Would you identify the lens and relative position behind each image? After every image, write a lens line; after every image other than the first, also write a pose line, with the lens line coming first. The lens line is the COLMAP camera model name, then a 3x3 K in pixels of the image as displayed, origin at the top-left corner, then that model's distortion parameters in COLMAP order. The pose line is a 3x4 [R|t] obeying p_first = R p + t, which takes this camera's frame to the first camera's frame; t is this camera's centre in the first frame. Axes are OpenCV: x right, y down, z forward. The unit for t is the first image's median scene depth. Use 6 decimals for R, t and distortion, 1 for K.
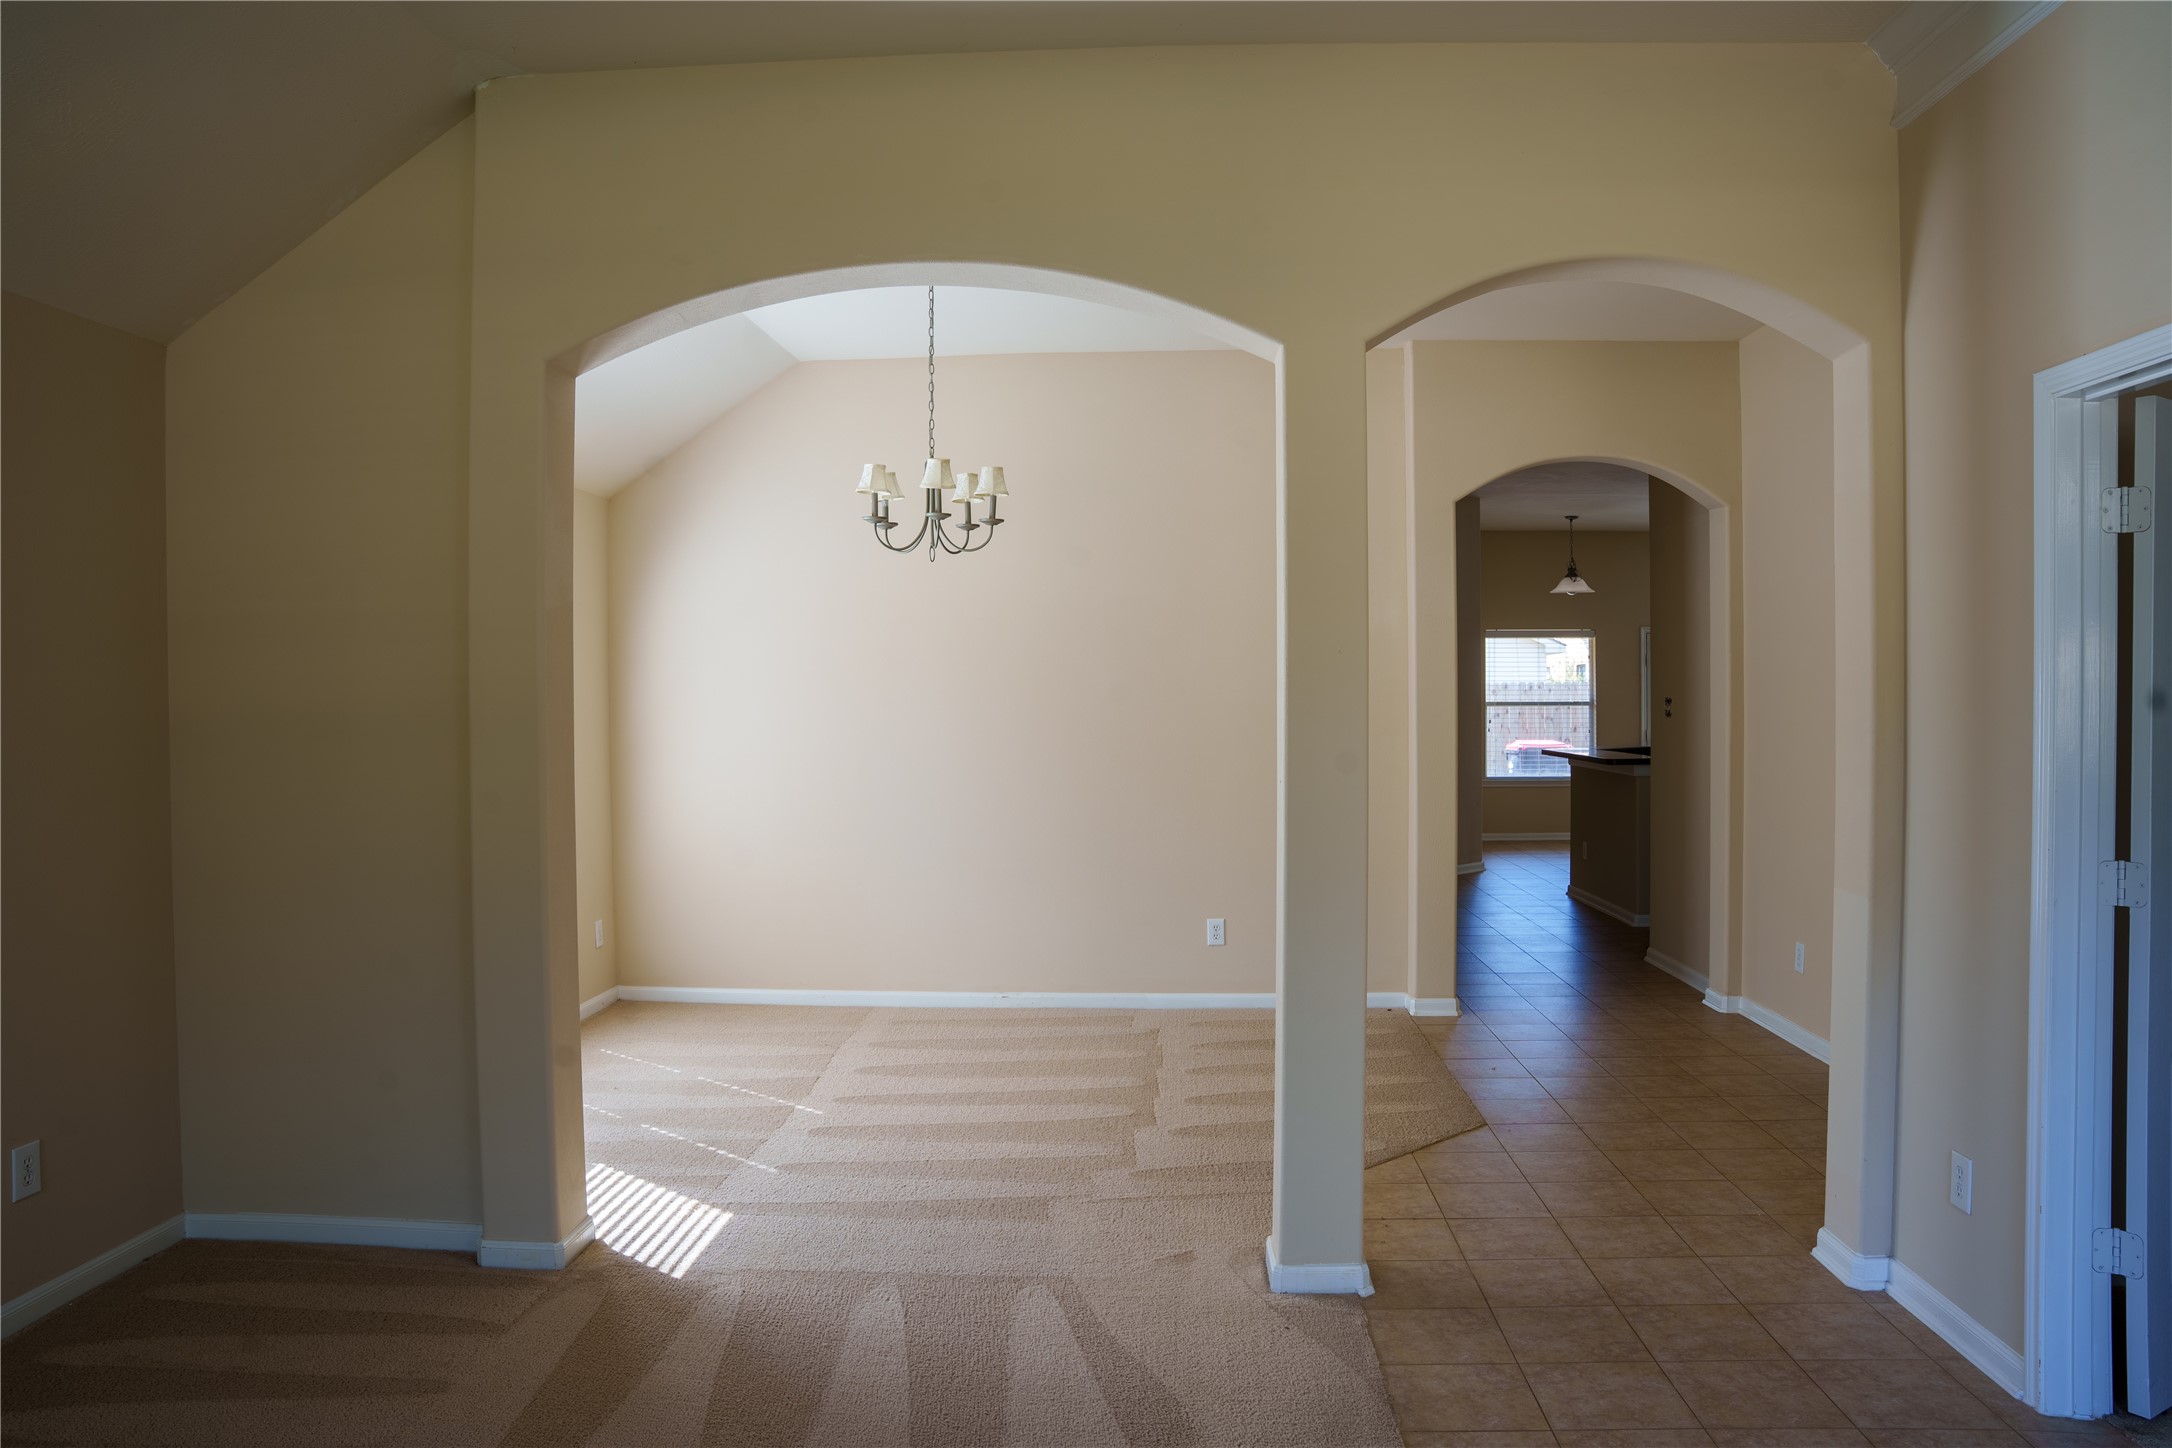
lens RADIAL K [[1474.3, 0, 1093.7], [0, 1474.3, 735.4], [0, 0, 1]] dist [-0.165116, 0.124517]
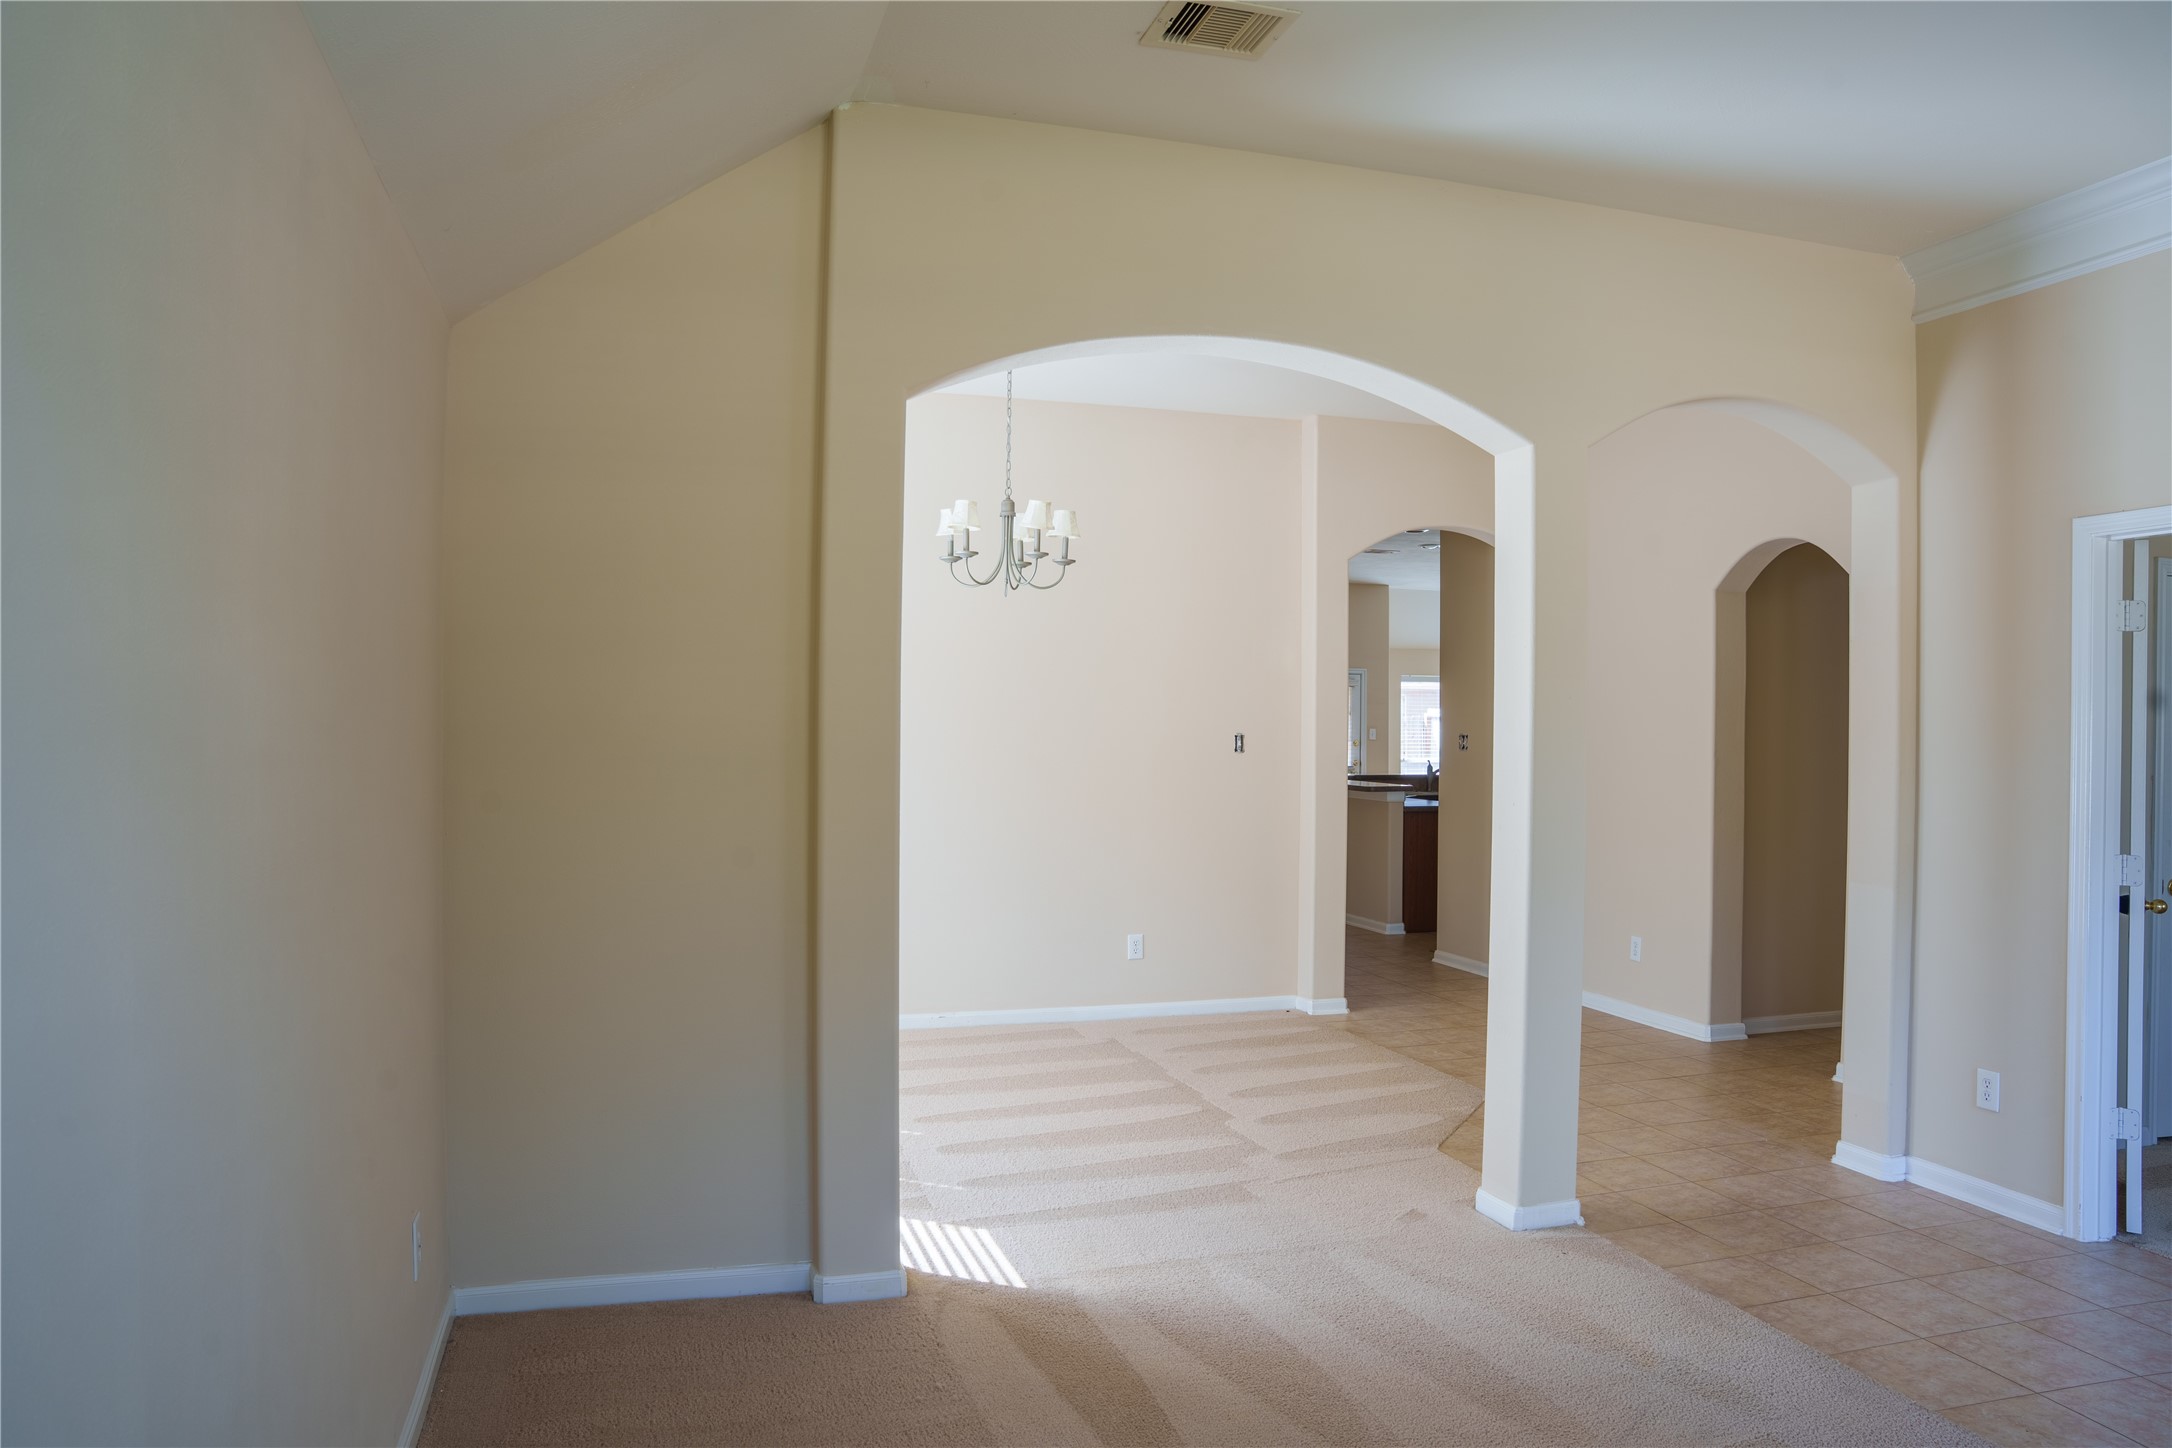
lens RADIAL K [[1474.3, 0, 1093.7], [0, 1474.3, 735.4], [0, 0, 1]] dist [-0.165116, 0.124517]
pose [[0.938078, 0.013277, 0.346170, -0.601433], [-0.006981, 0.999787, -0.019430, 0.000567], [-0.346354, 0.015810, 0.937971, -0.001604]]
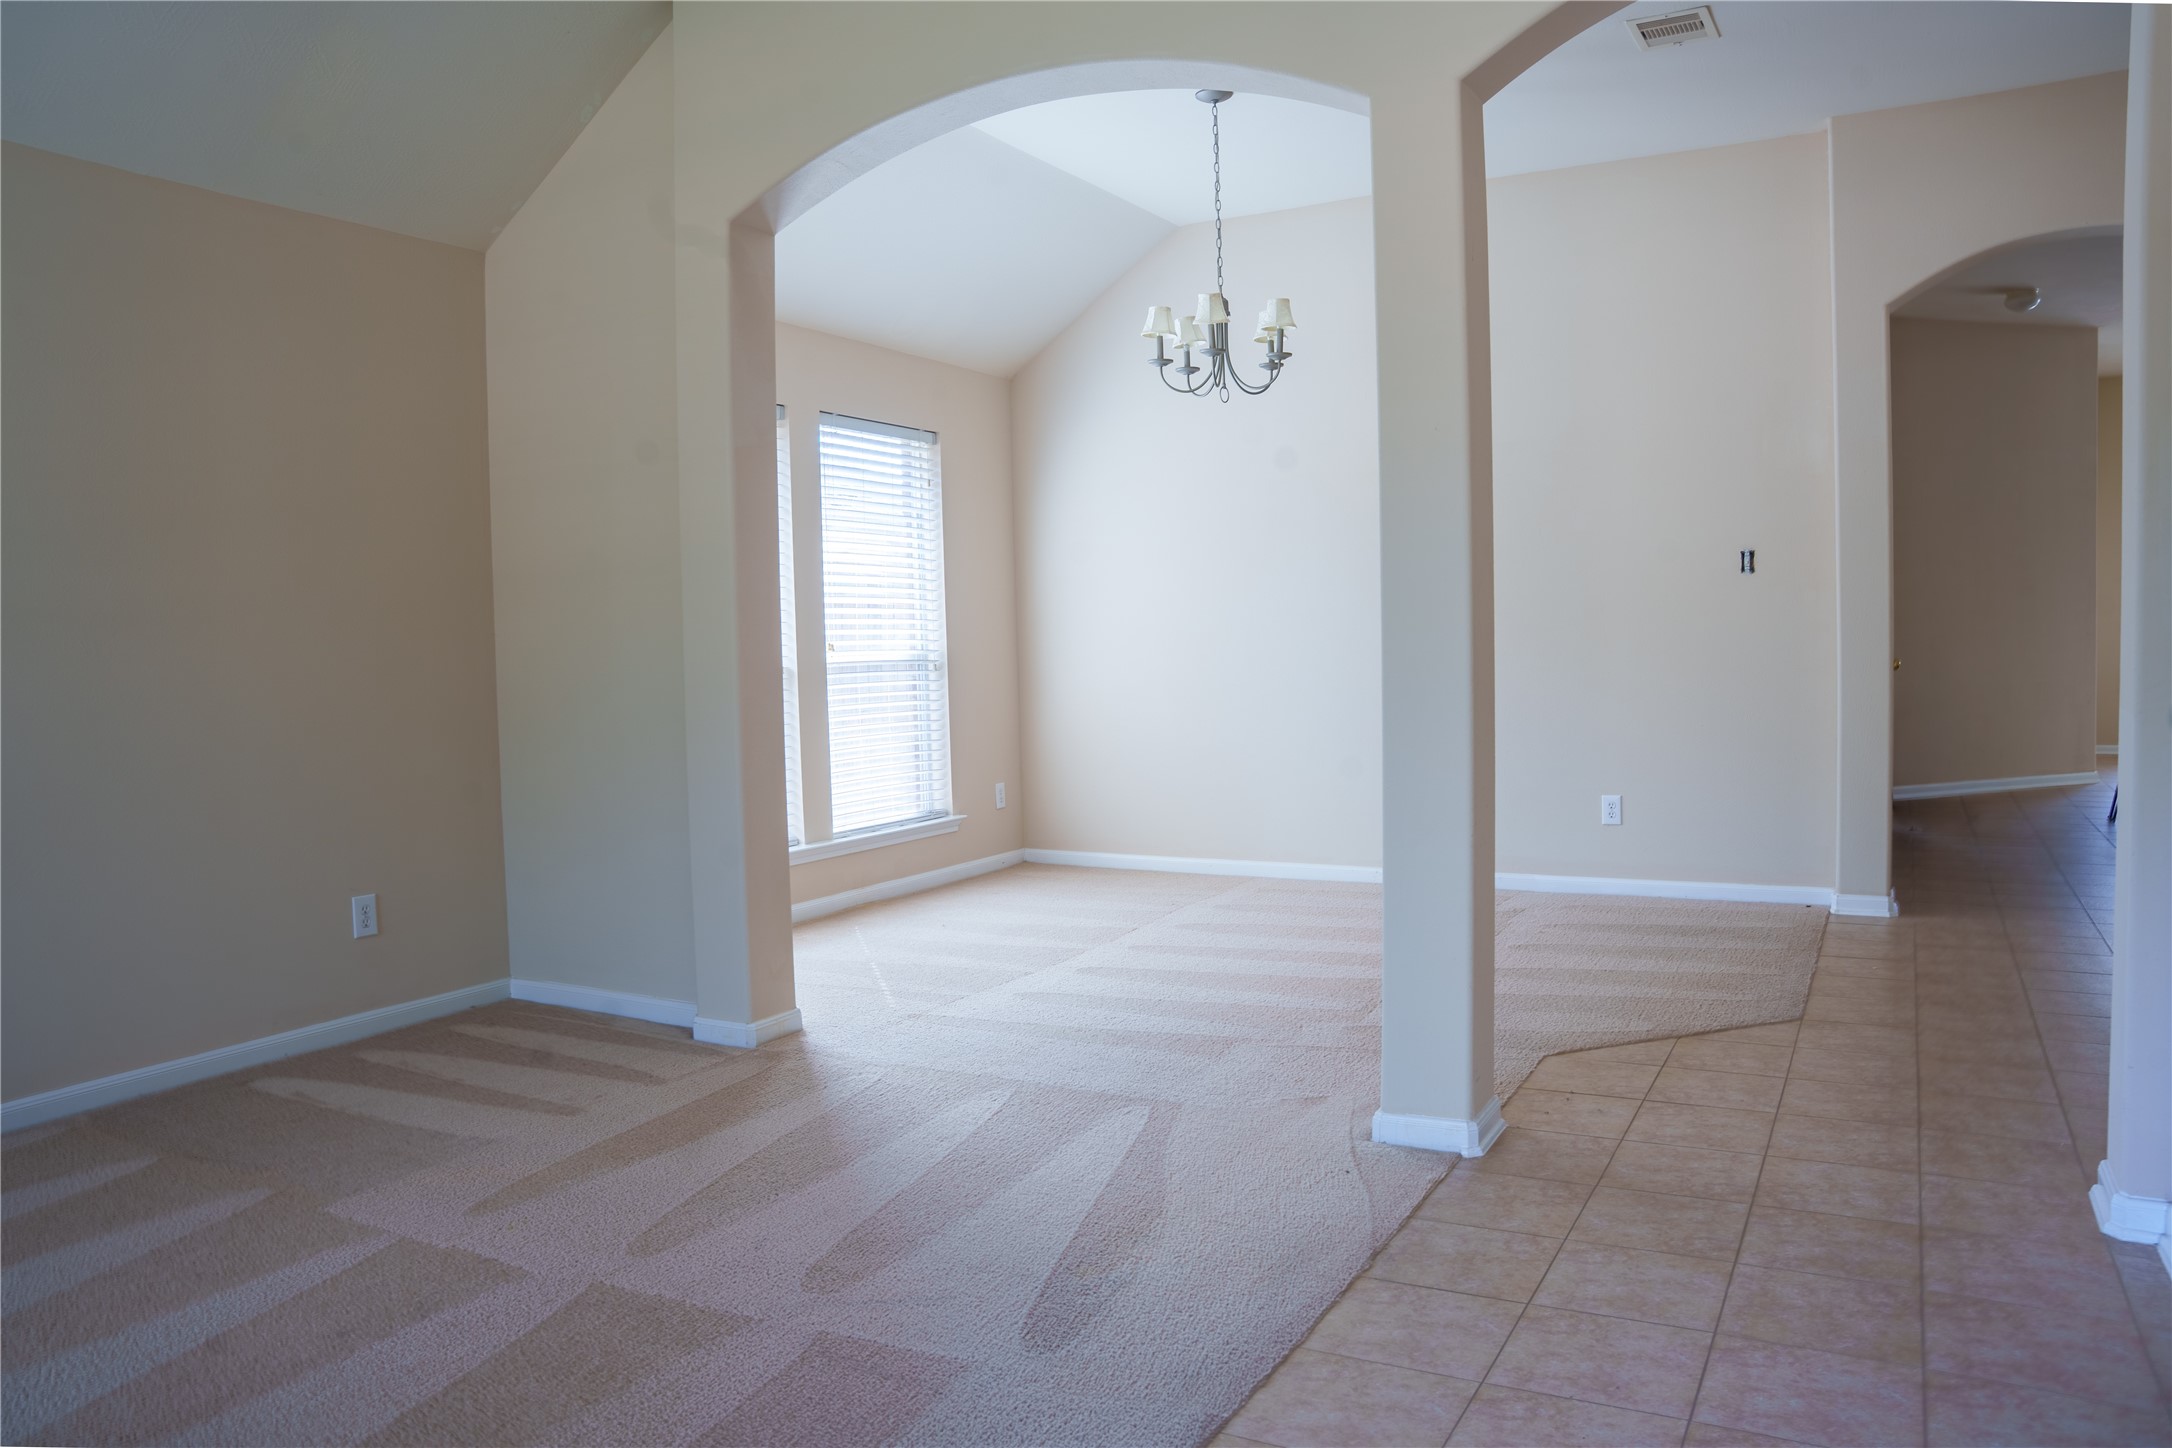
lens RADIAL K [[1516.9, 0, 1104.5], [0, 1516.9, 735.4], [0, 0, 1]] dist [-0.167060, 0.140426]
pose [[0.904468, 0.011835, -0.426378, 0.359864], [0.008799, 0.998885, 0.046391, 0.080728], [0.426451, -0.045711, 0.903355, 0.078493]]
